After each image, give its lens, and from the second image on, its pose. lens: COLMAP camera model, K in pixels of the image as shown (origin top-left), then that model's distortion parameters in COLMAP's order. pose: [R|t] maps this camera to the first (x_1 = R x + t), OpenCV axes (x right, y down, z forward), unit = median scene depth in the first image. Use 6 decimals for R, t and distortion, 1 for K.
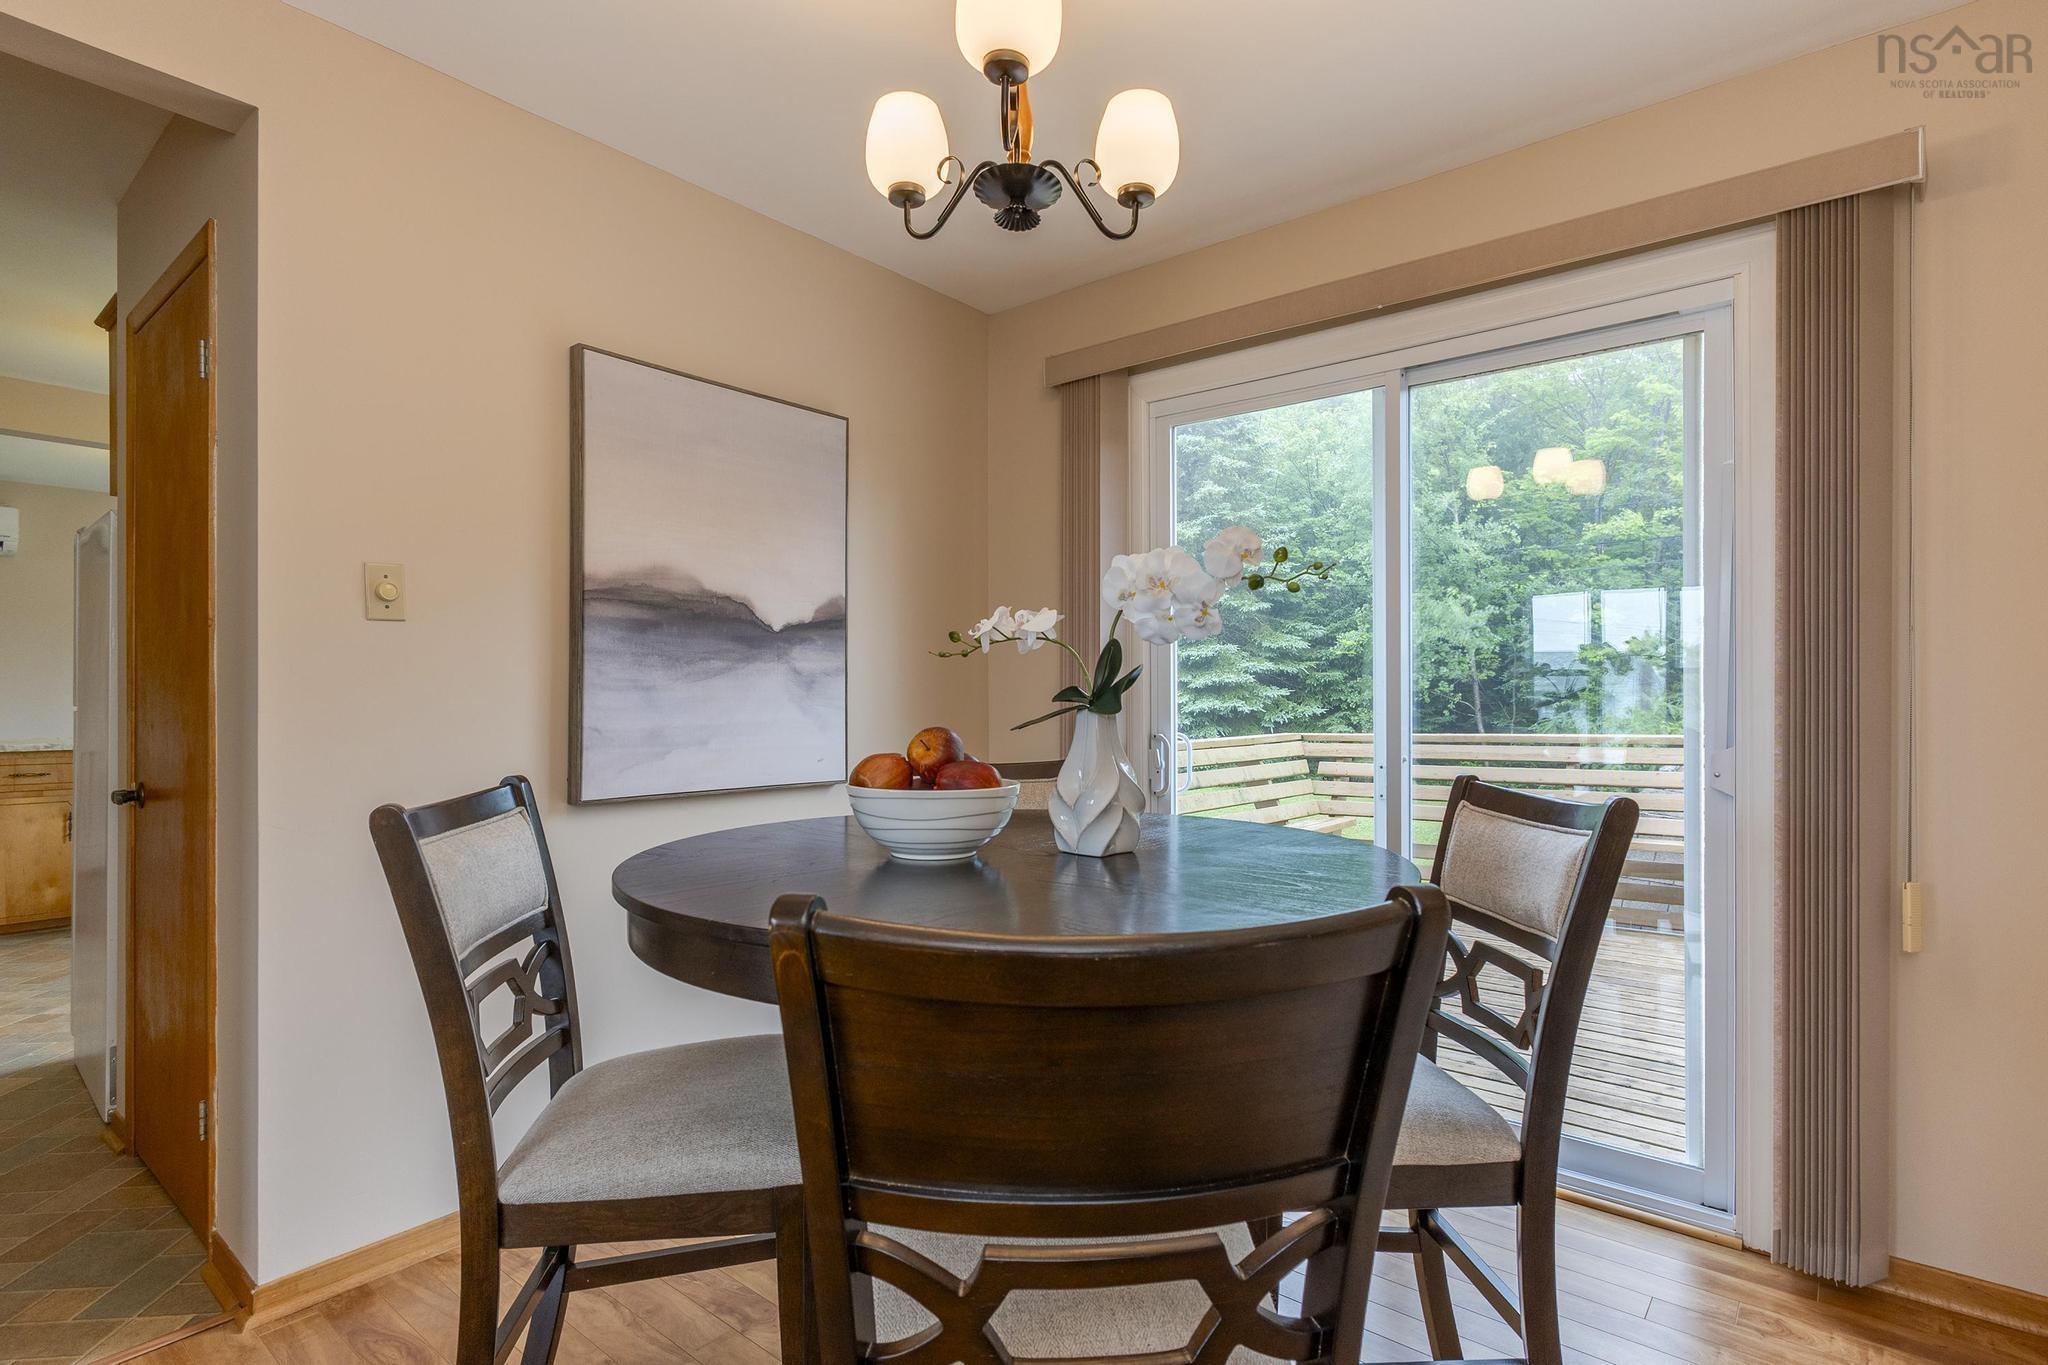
lens RADIAL K [[1019.1, 0, 1029.3], [0, 1019.1, 699.7], [0, 0, 1]] dist [-0.001654, 0.000080]
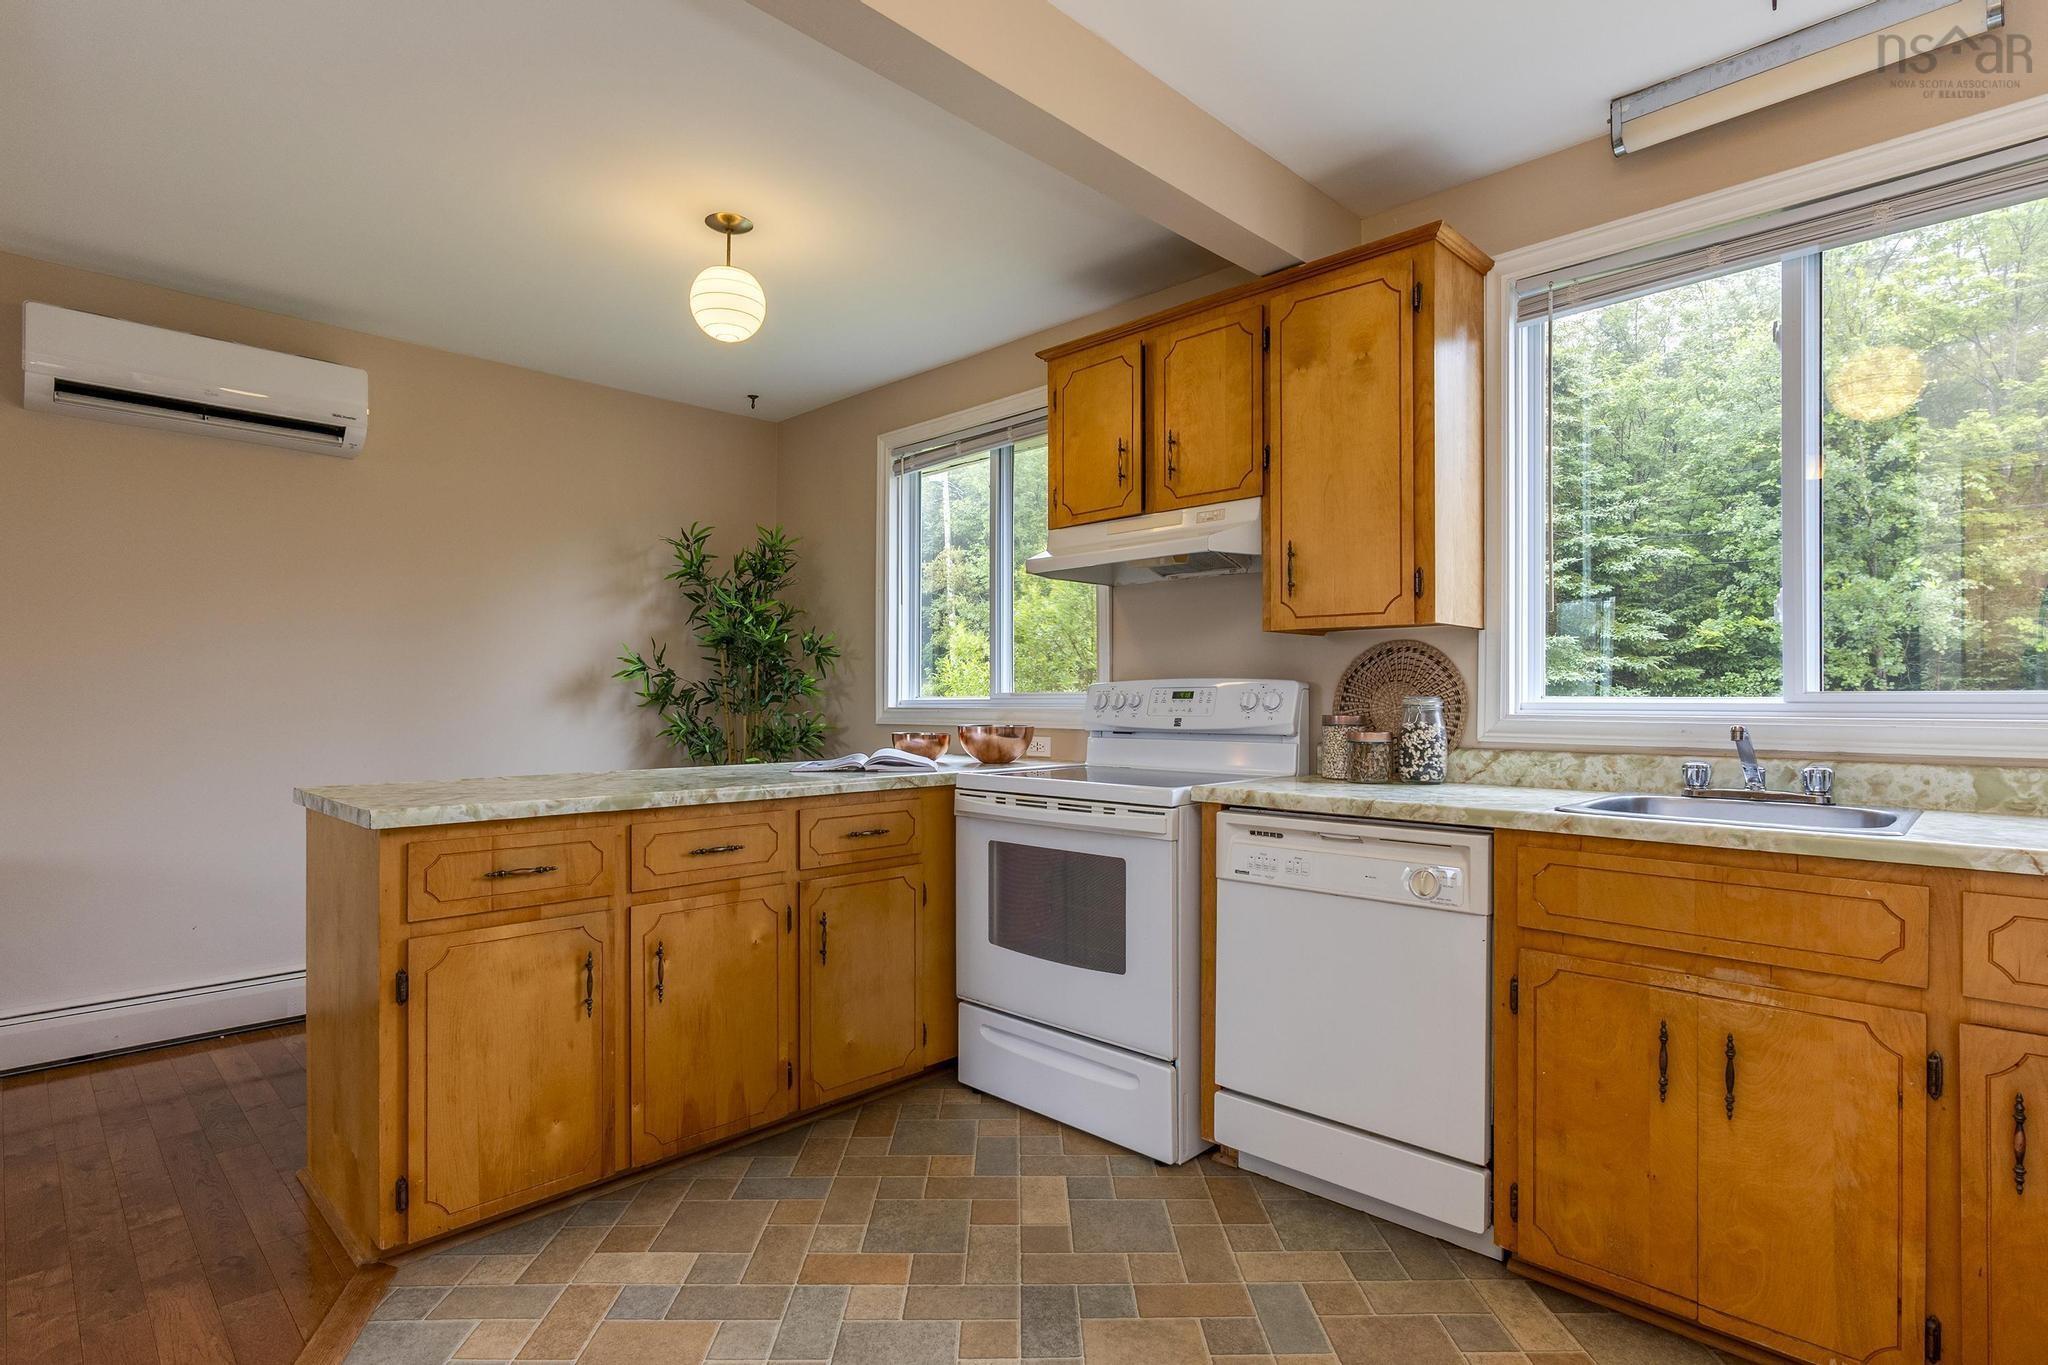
lens RADIAL K [[1019.1, 0, 1029.3], [0, 1019.1, 699.7], [0, 0, 1]] dist [-0.001654, 0.000080]
pose [[0.996297, 0.001222, -0.085967, -0.166727], [-0.001348, 0.999998, -0.001415, -0.000060], [0.085966, 0.001525, 0.996297, 0.133384]]
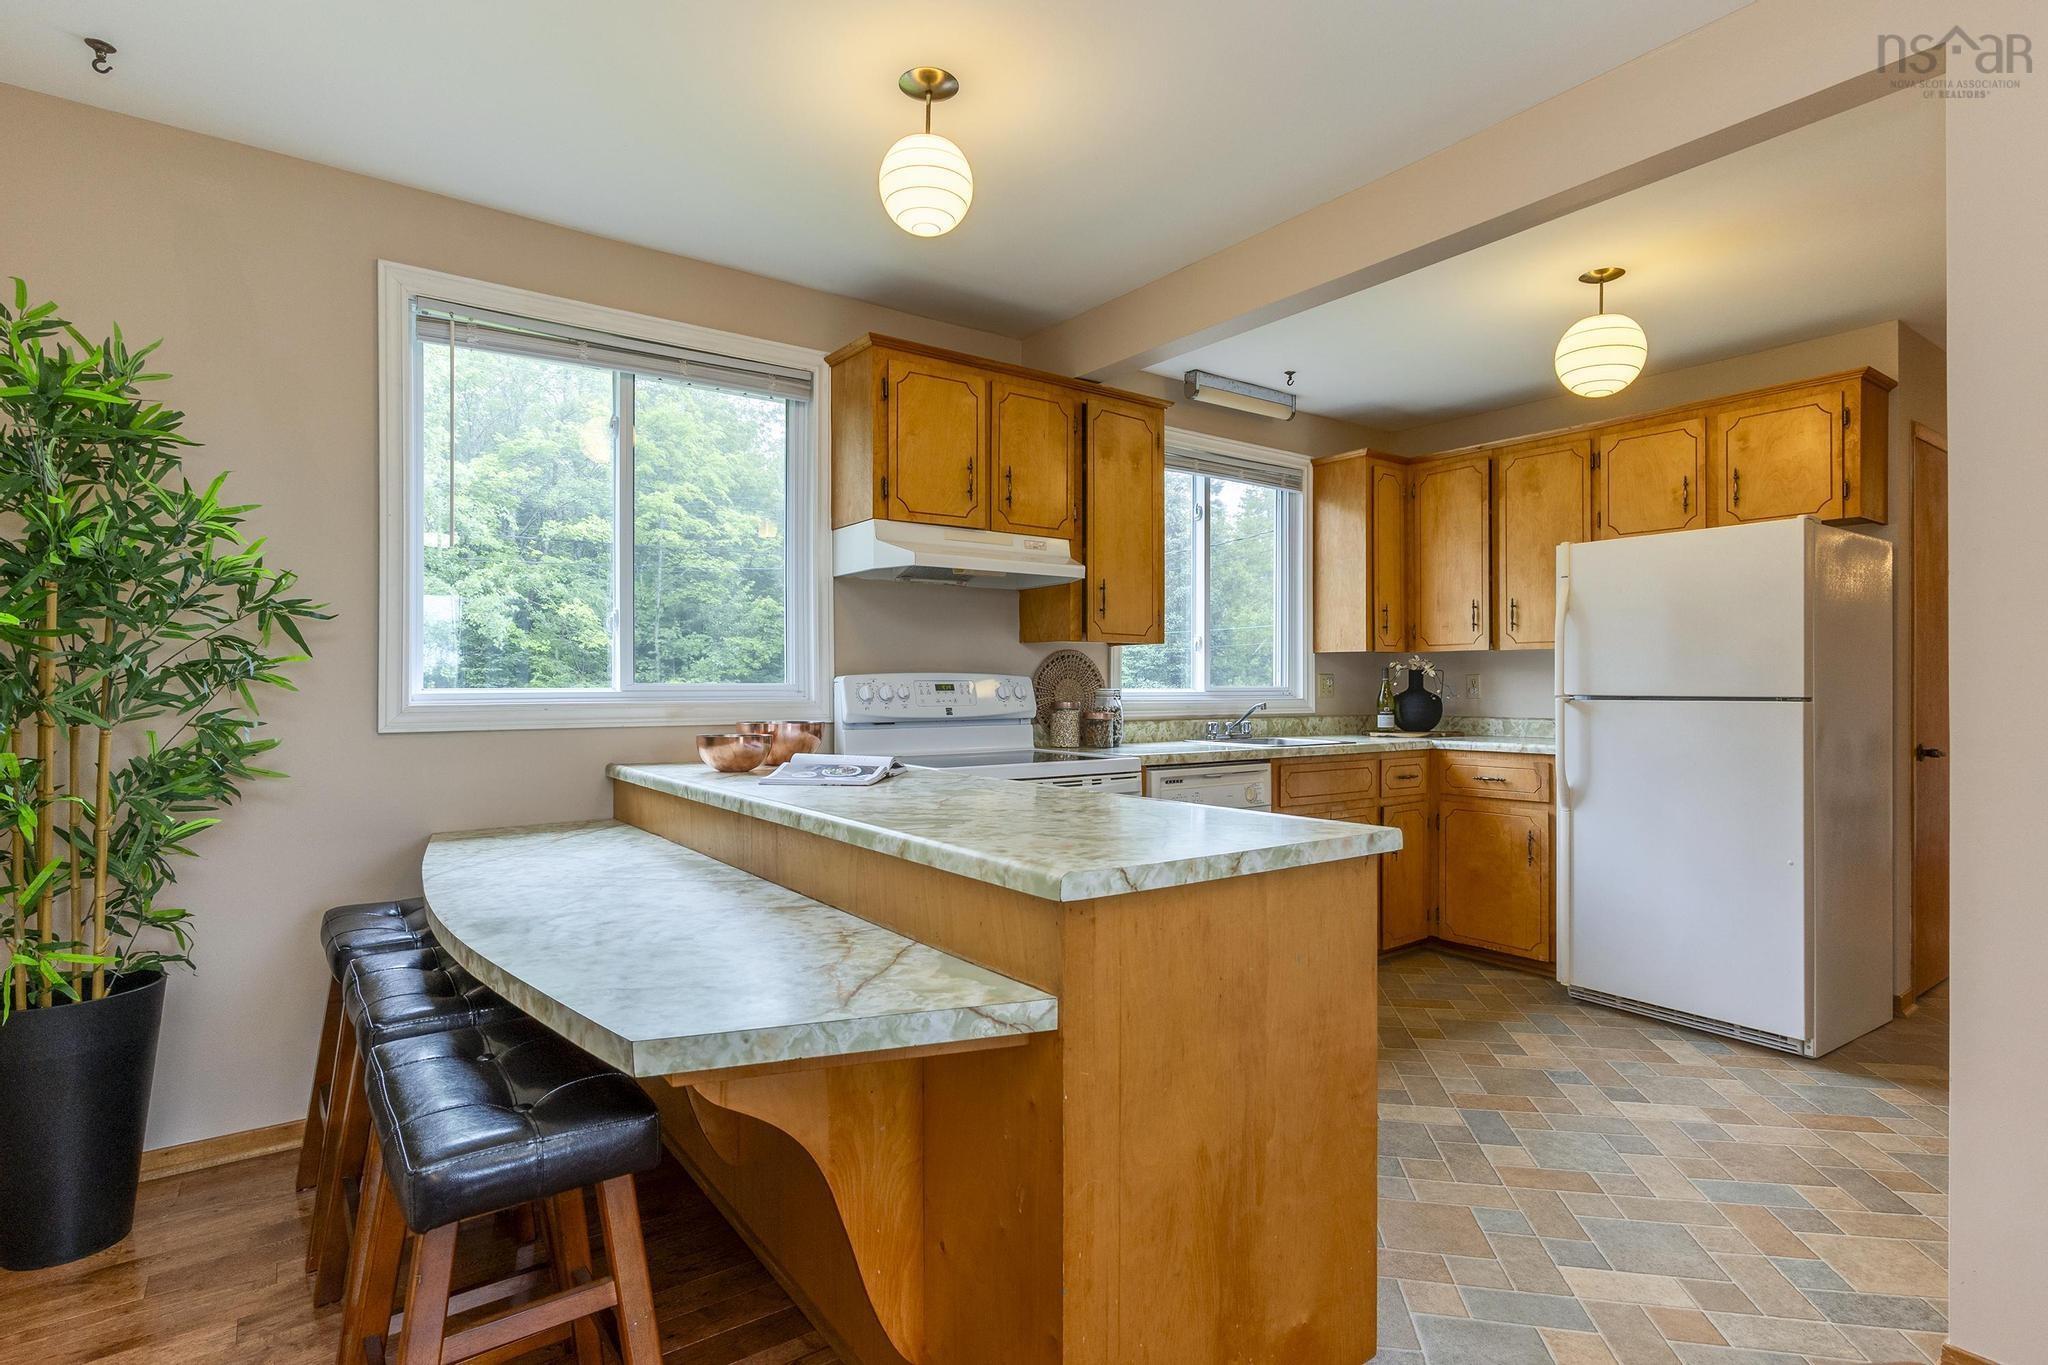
lens RADIAL K [[1019.1, 0, 1029.3], [0, 1019.1, 699.7], [0, 0, 1]] dist [-0.001654, 0.000080]
pose [[0.245782, -0.012369, 0.969246, -1.567815], [0.000394, 0.999920, 0.012661, -0.009644], [-0.969325, -0.002729, 0.245767, 1.011496]]
